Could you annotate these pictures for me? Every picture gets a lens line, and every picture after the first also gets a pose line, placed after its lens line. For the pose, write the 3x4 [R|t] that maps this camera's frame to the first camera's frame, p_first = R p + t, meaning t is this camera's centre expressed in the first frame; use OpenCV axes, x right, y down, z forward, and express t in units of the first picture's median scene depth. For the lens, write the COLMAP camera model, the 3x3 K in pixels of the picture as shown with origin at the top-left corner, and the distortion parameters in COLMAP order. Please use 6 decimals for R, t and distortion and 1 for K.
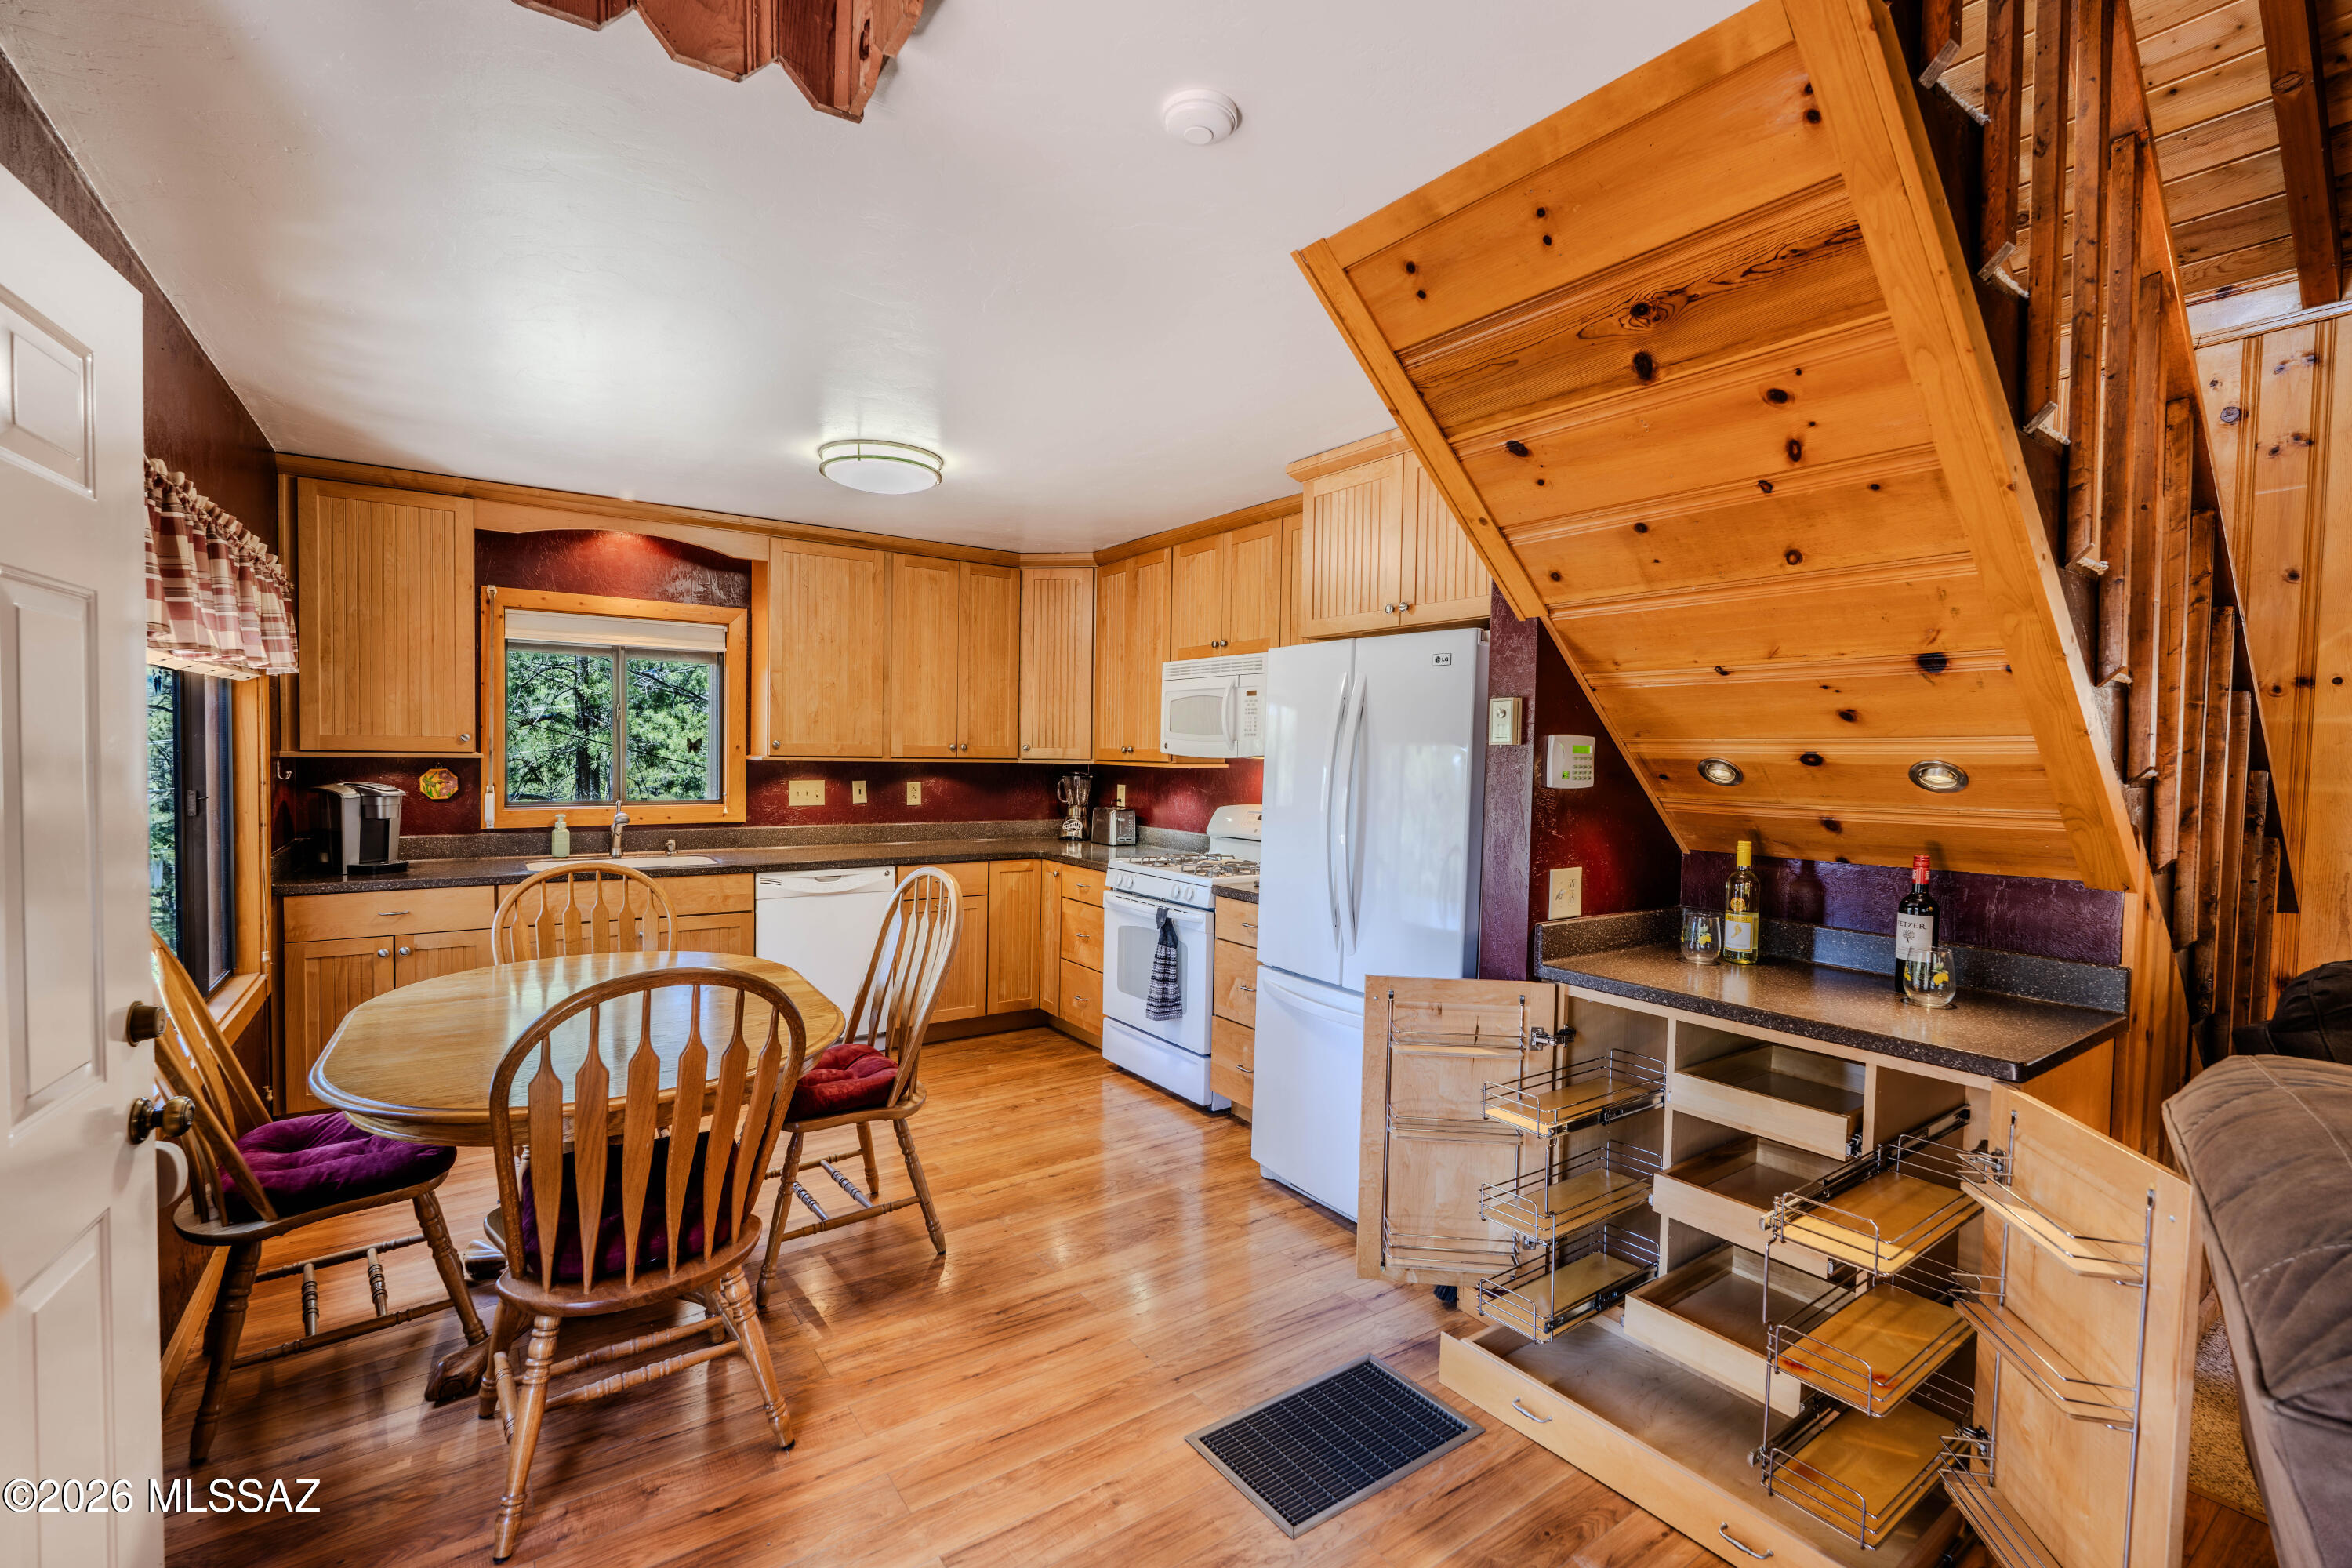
lens RADIAL K [[1026.5, 0, 1173.2], [0, 1026.5, 785.4], [0, 0, 1]] dist [-0.002388, -0.000228]
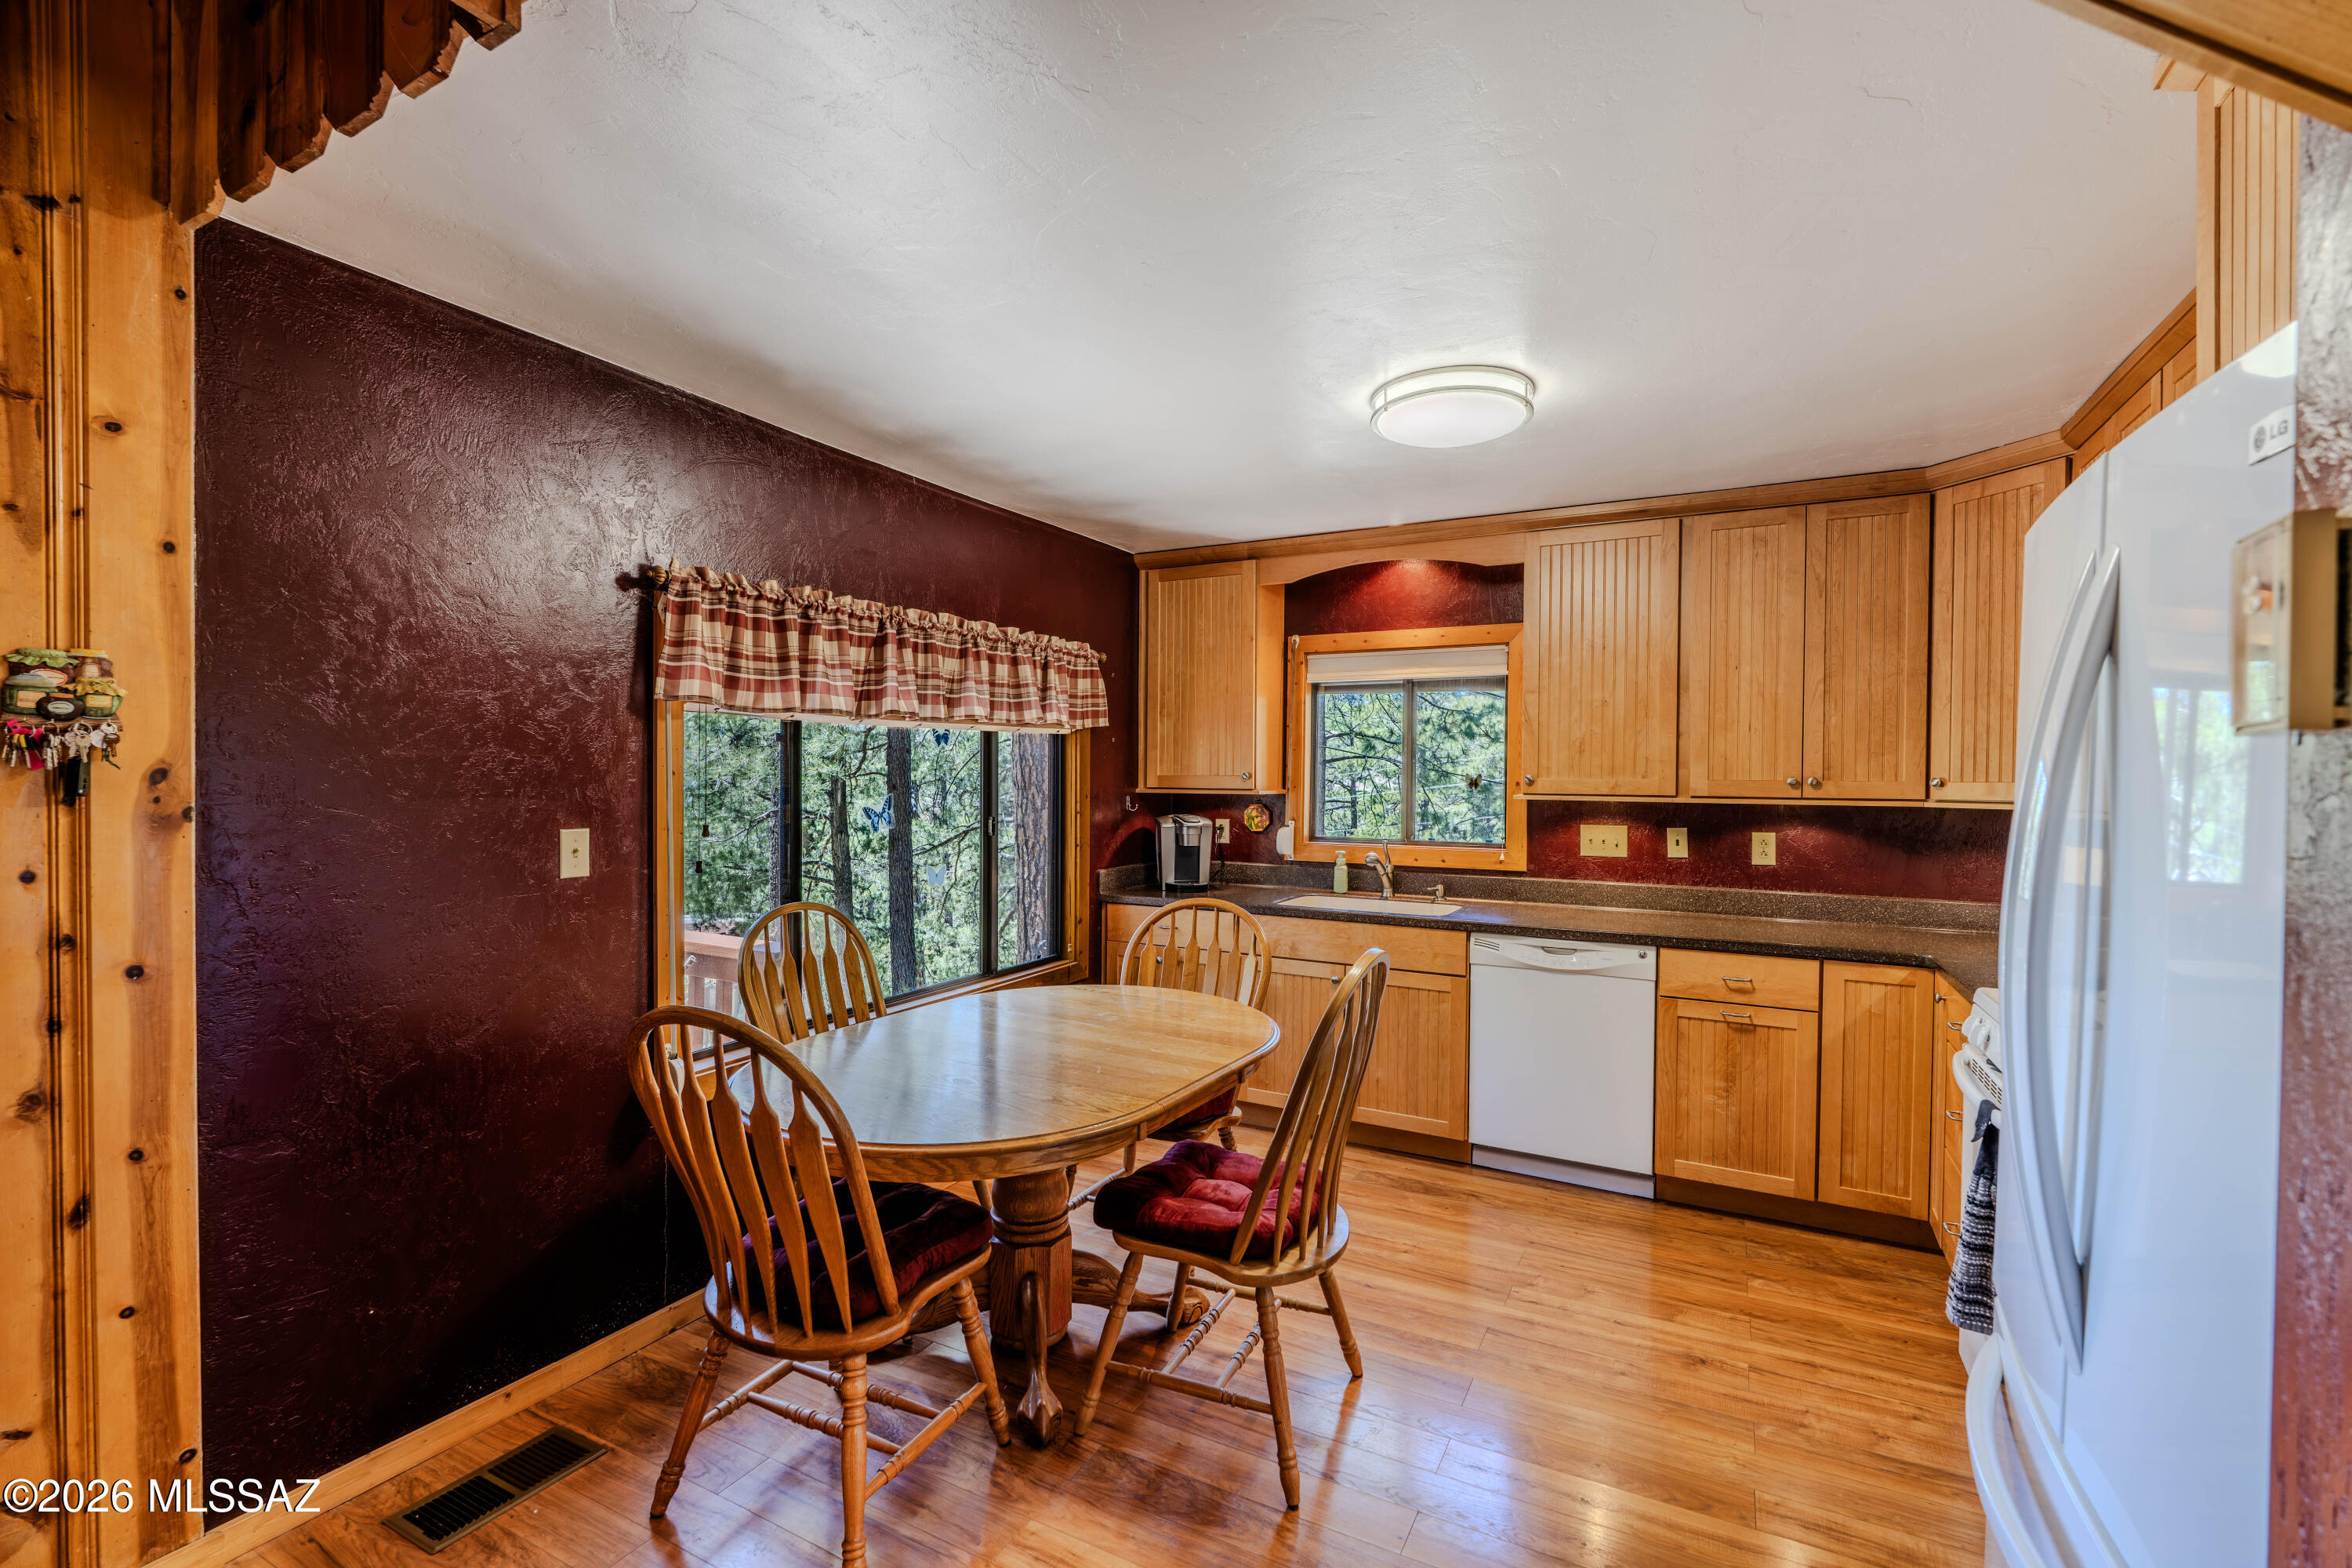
lens RADIAL K [[1026.5, 0, 1170.1], [0, 1026.5, 788.8], [0, 0, 1]] dist [-0.002388, -0.000228]
pose [[0.455275, -0.002587, -0.890347, 0.231381], [-0.030830, 0.999350, -0.018668, -0.008991], [0.889817, 0.035949, 0.454899, 0.390190]]
